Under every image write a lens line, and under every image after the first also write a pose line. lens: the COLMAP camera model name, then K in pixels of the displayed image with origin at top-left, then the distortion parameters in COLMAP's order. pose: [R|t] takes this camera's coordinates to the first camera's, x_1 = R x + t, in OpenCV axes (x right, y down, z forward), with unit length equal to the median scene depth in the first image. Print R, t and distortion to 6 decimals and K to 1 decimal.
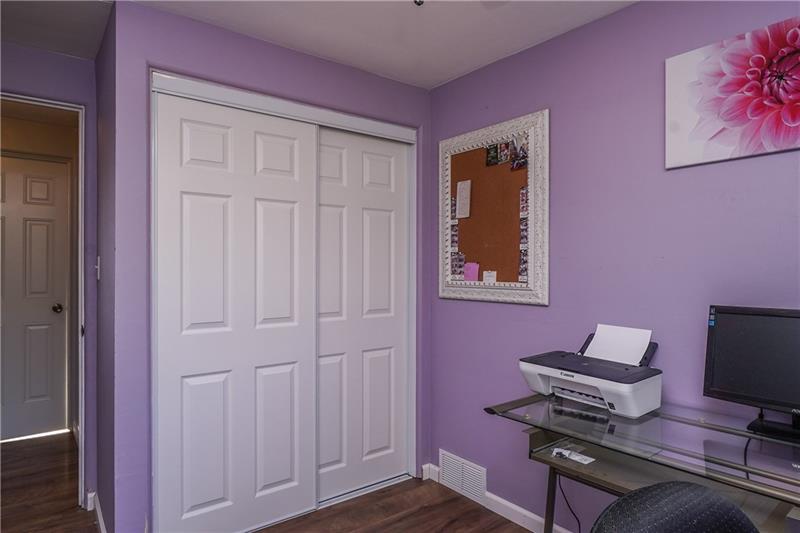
lens RADIAL K [[483.1, 0, 399.0], [0, 483.1, 271.2], [0, 0, 1]] dist [0.000672, -0.004137]
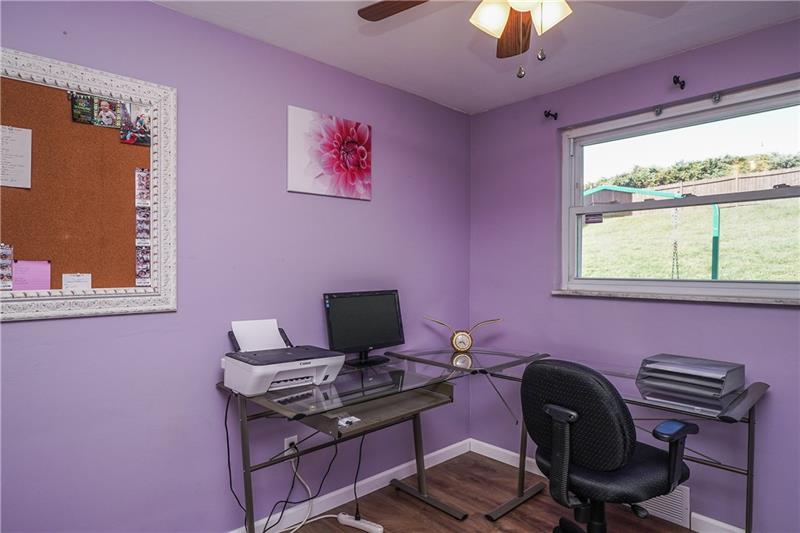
lens RADIAL K [[483.1, 0, 398.5], [0, 483.1, 262.2], [0, 0, 1]] dist [0.000672, -0.004137]
pose [[-0.096436, -0.007888, 0.995308, -0.592200], [-0.004726, 0.999961, 0.007467, -0.025856], [-0.995328, -0.003983, -0.096469, 0.653600]]
